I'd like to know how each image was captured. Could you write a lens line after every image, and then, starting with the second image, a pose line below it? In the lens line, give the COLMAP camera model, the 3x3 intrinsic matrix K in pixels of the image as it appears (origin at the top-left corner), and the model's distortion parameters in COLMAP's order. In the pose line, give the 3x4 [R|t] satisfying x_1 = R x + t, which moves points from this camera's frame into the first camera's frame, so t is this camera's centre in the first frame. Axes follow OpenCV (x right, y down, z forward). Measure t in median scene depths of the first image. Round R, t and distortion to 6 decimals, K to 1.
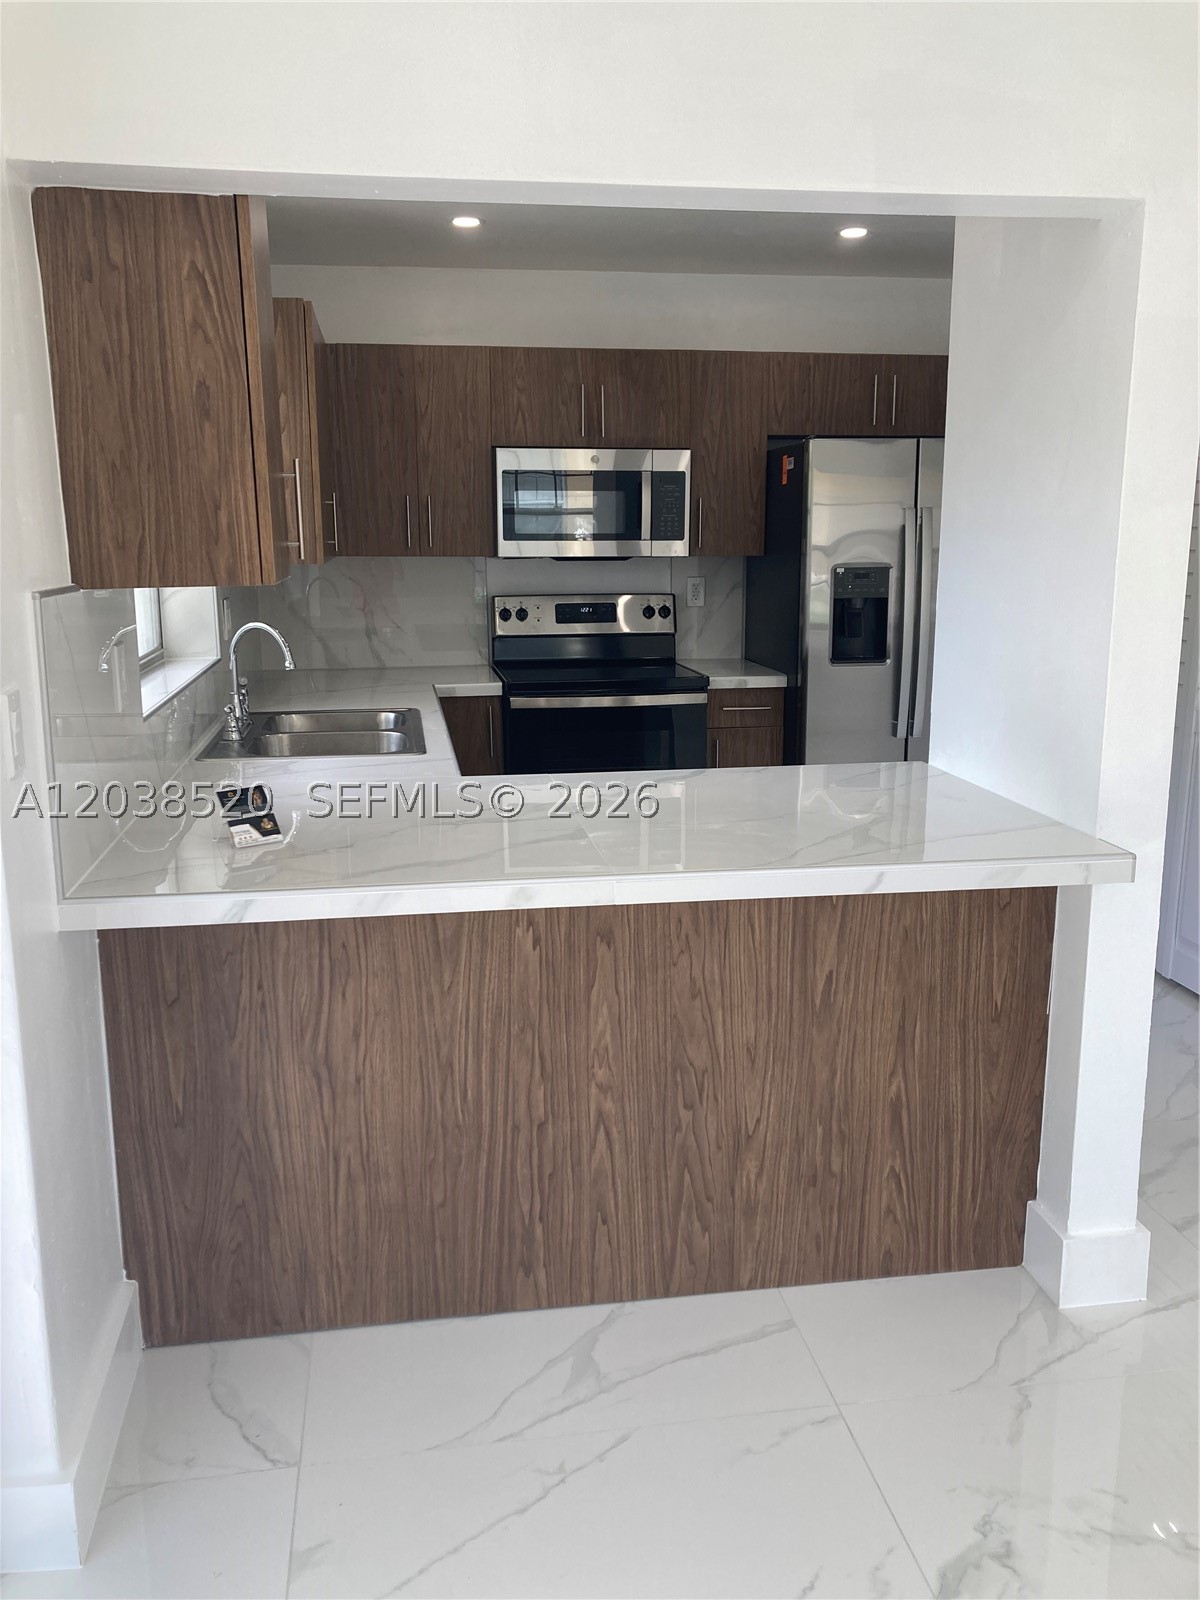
lens RADIAL K [[1300.6, 0, 600.2], [0, 1300.6, 796.2], [0, 0, 1]] dist [0.026355, -0.016343]
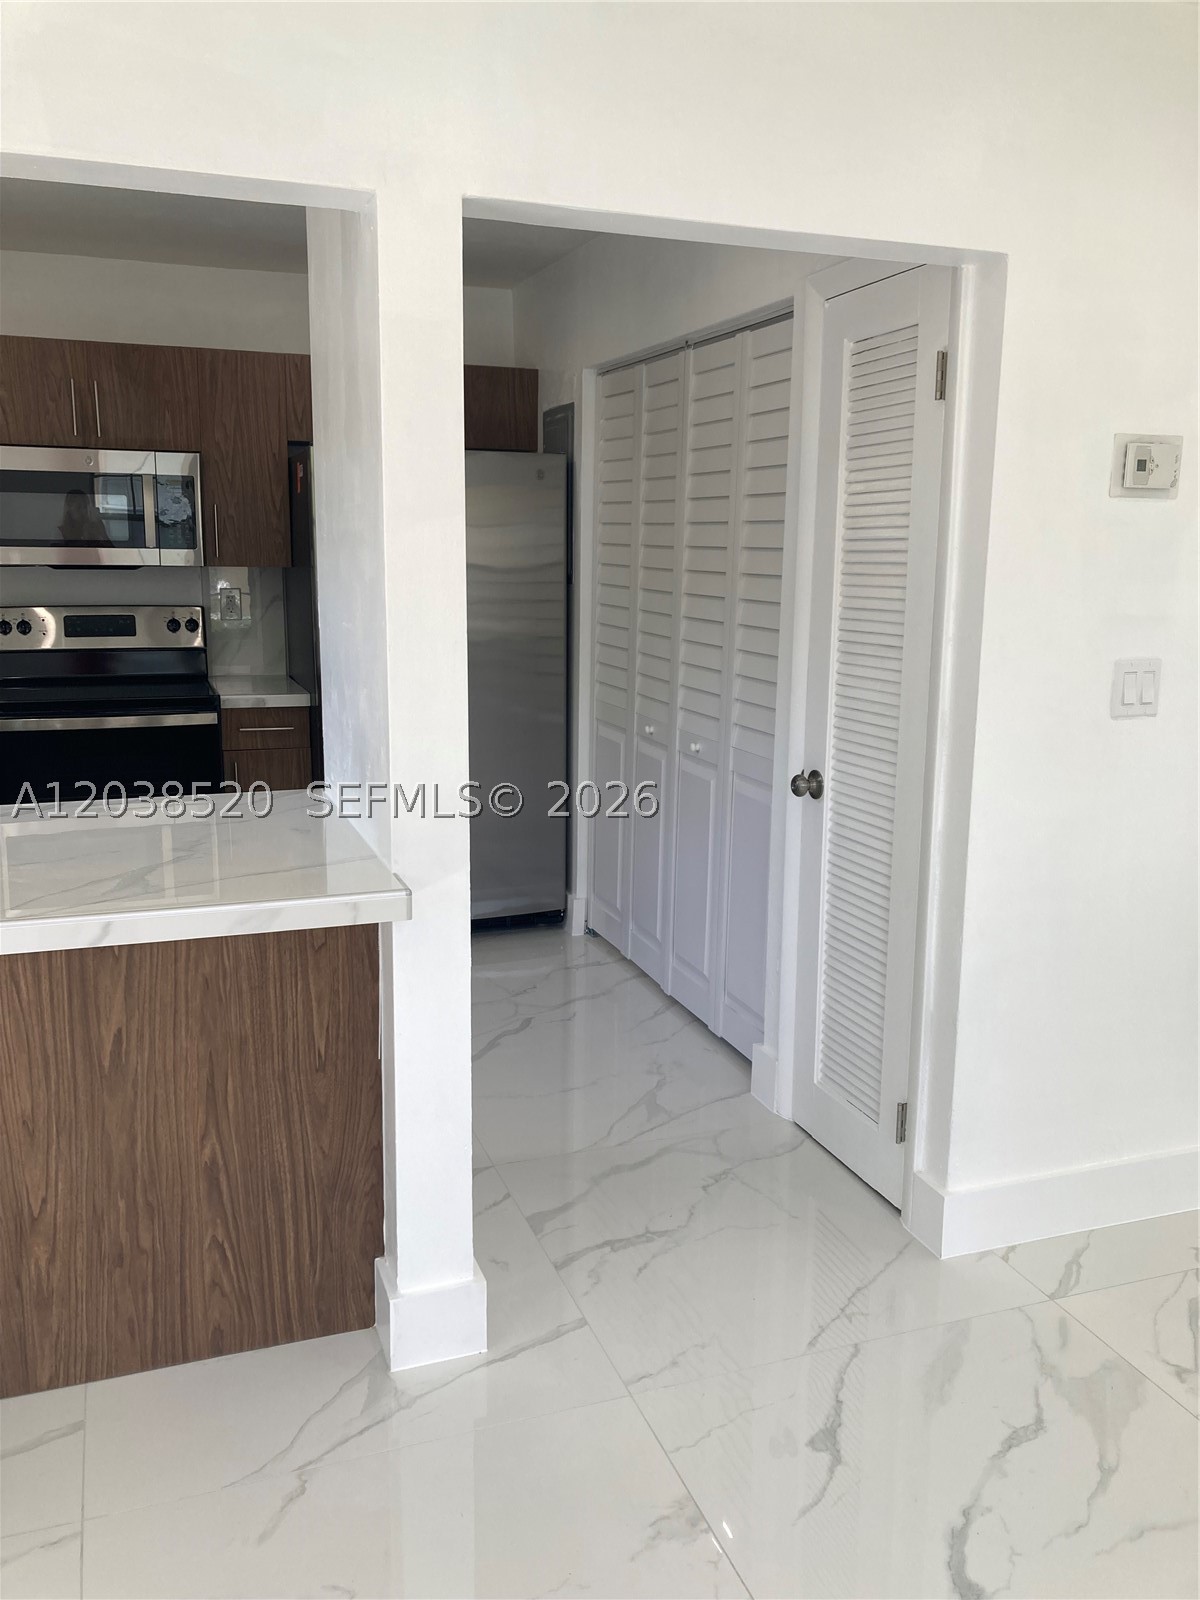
lens RADIAL K [[1303.2, 0, 593.5], [0, 1303.2, 798.7], [0, 0, 1]] dist [0.013310, 0.013524]
pose [[0.981933, -0.021830, 0.187965, 0.323887], [0.022914, 0.999731, -0.003595, -0.013986], [-0.187836, 0.007837, 0.982169, 0.046561]]
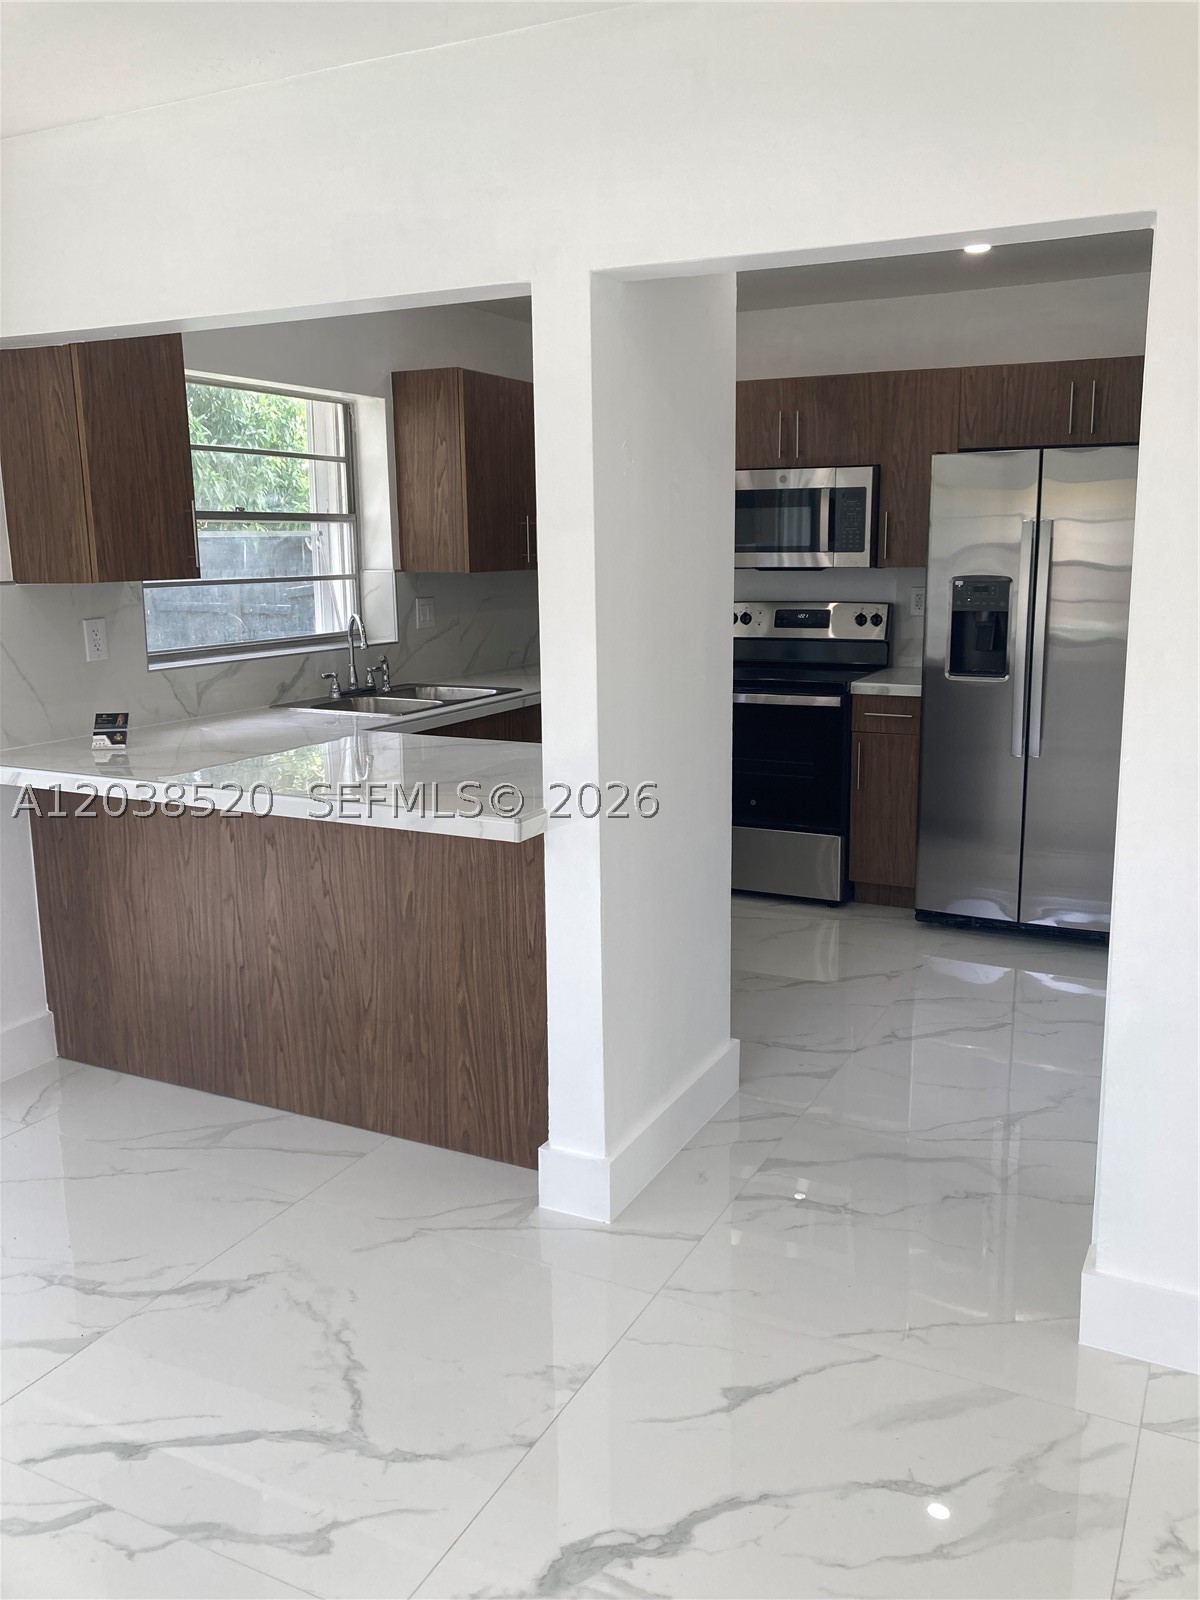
lens RADIAL K [[1307.7, 0, 623.2], [0, 1307.7, 783.5], [0, 0, 1]] dist [0.041435, -0.008293]
pose [[0.816338, 0.104354, -0.568070, 1.041076], [-0.112151, 0.993462, 0.021332, -0.022484], [0.566582, 0.046296, 0.822704, 0.048847]]
